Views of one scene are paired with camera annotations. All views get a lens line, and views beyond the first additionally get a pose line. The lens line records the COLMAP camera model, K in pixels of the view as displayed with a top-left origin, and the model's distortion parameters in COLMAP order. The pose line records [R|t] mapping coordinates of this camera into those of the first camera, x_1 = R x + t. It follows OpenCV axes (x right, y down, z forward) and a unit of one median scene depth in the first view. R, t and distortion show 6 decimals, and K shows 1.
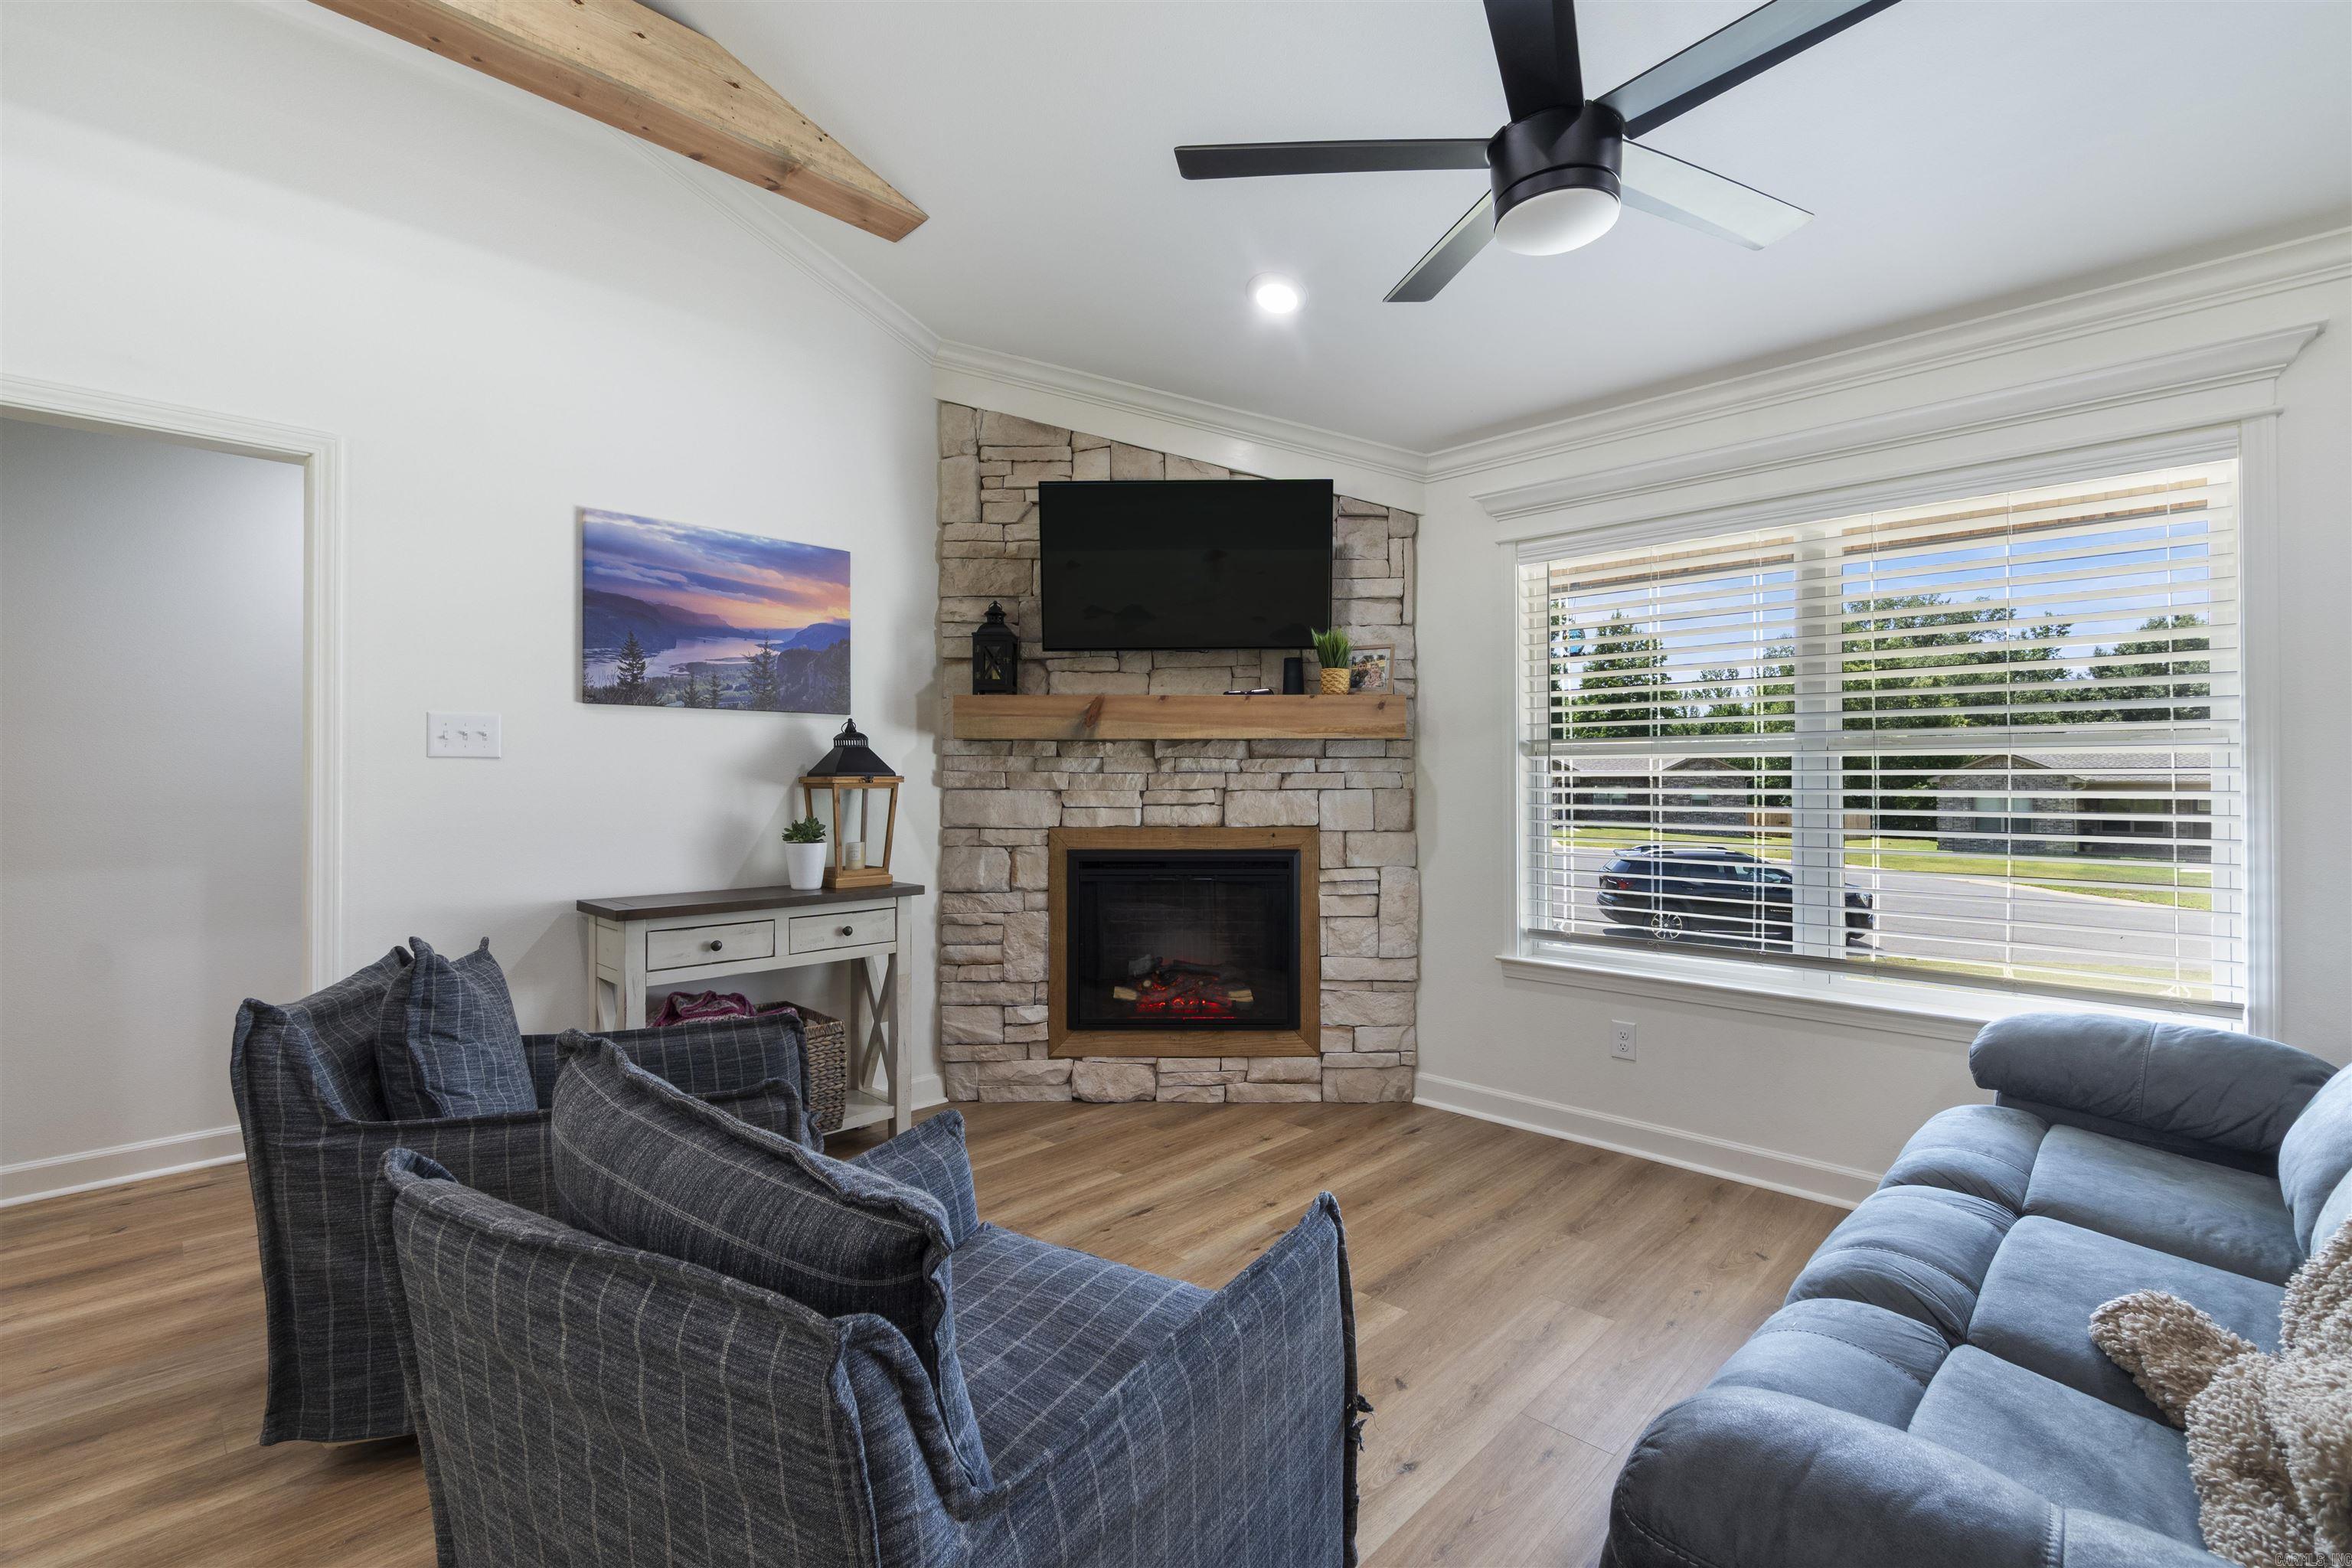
lens RADIAL K [[1020.6, 0, 1167.7], [0, 1020.6, 770.1], [0, 0, 1]] dist [-0.007335, 0.001848]
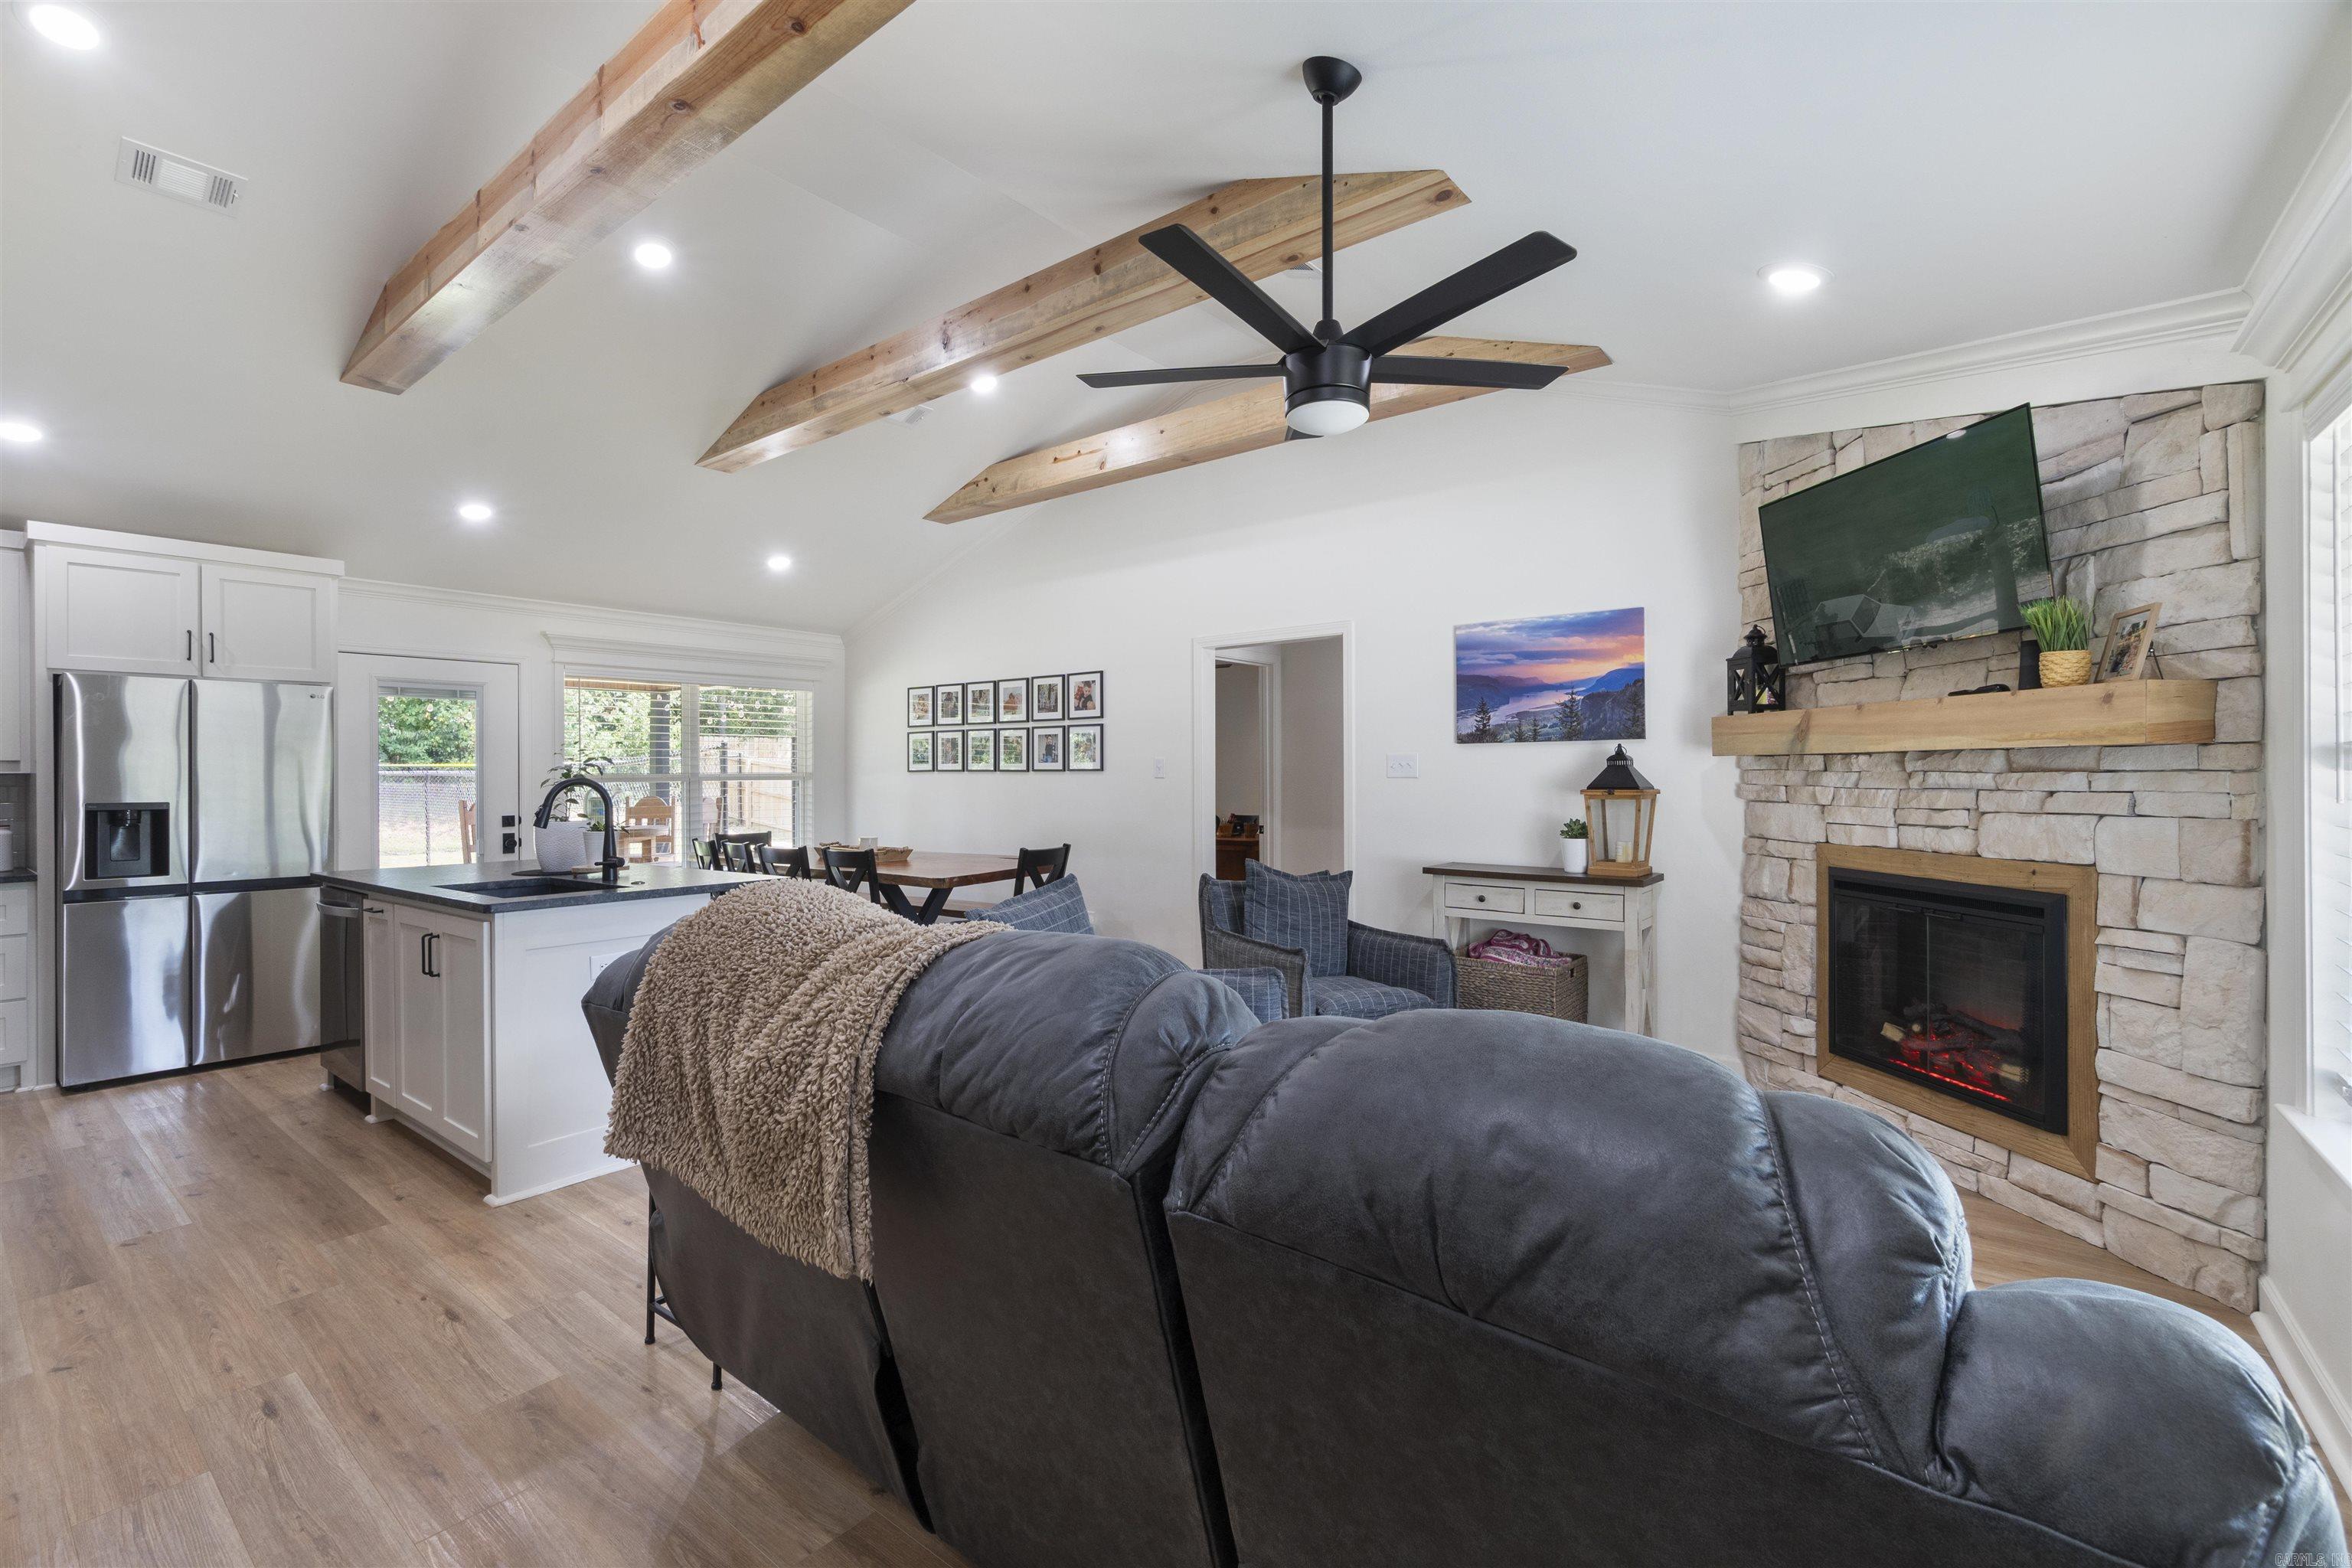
lens RADIAL K [[1020.6, 0, 1168.1], [0, 1020.6, 771.4], [0, 0, 1]] dist [-0.007335, 0.001848]
pose [[0.106394, -0.001395, -0.994323, 0.797103], [0.013914, 0.999903, 0.000086, -0.021266], [0.994227, -0.013844, 0.106403, 0.273308]]
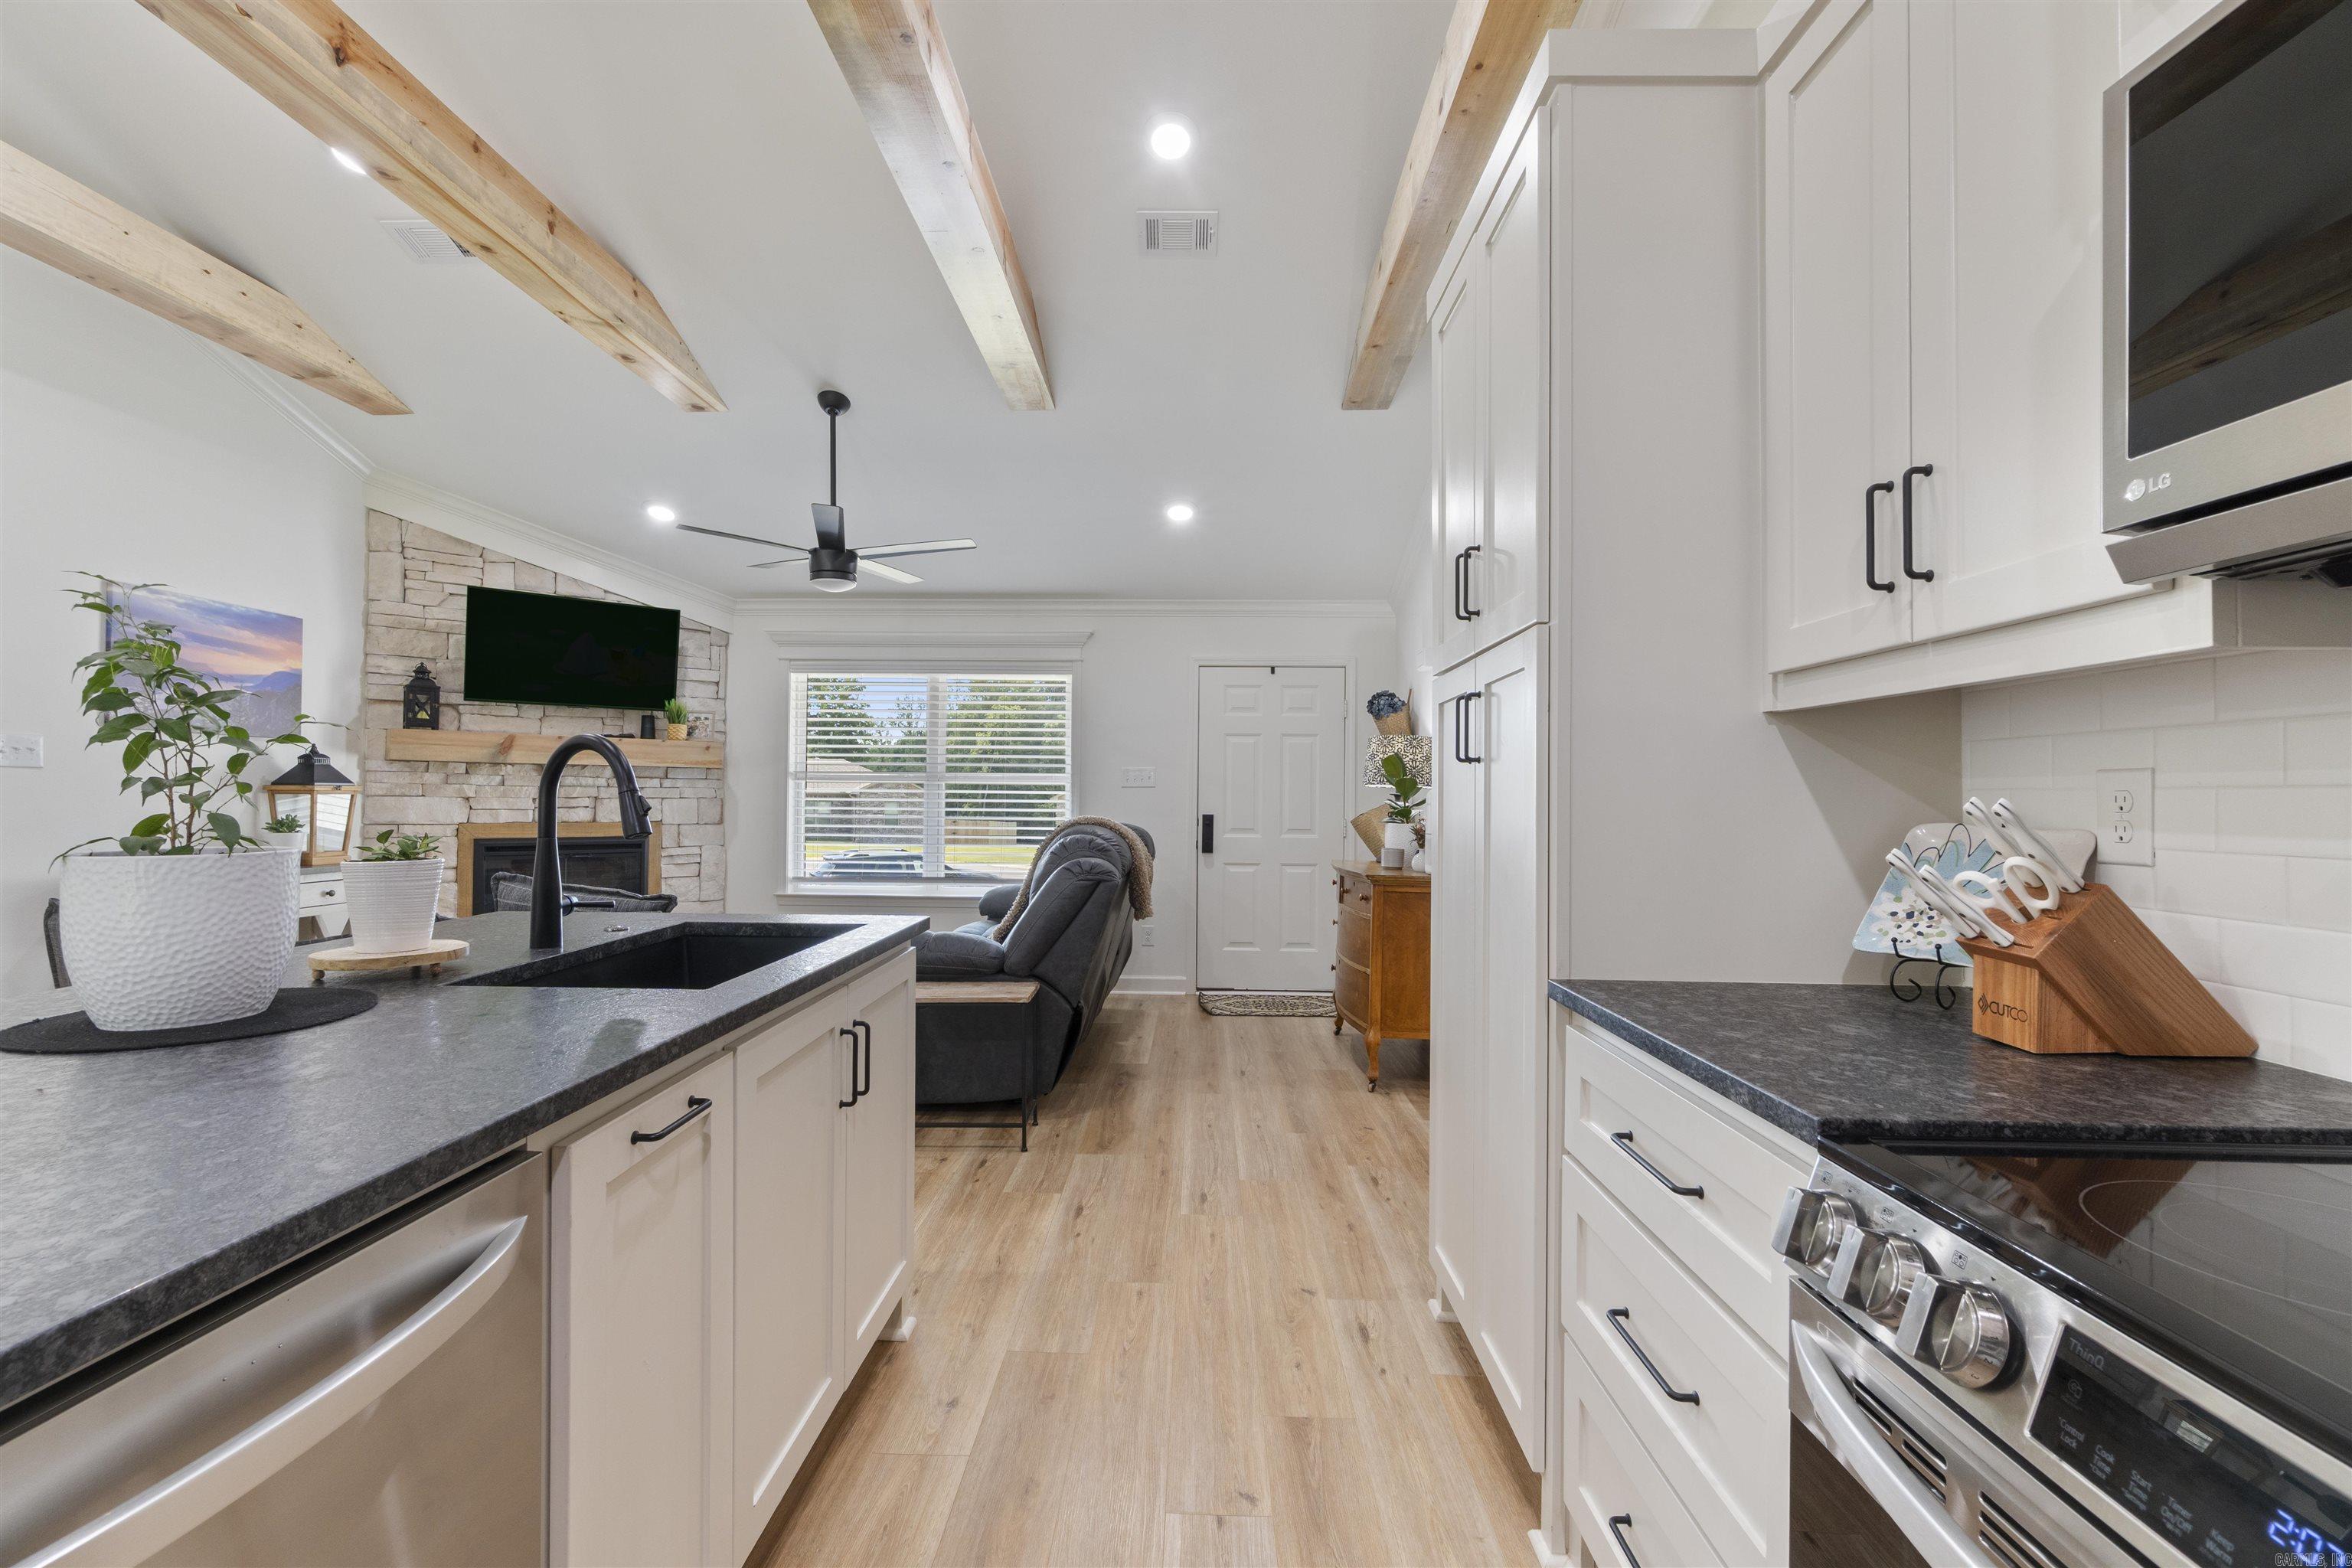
lens RADIAL K [[1020.6, 0, 1167.6], [0, 1020.6, 777.9], [0, 0, 1]] dist [-0.007335, 0.001848]
pose [[0.735682, 0.021091, 0.676998, -0.350952], [-0.014481, 0.999776, -0.015410, 0.000261], [-0.677172, 0.001534, 0.735823, -0.709547]]
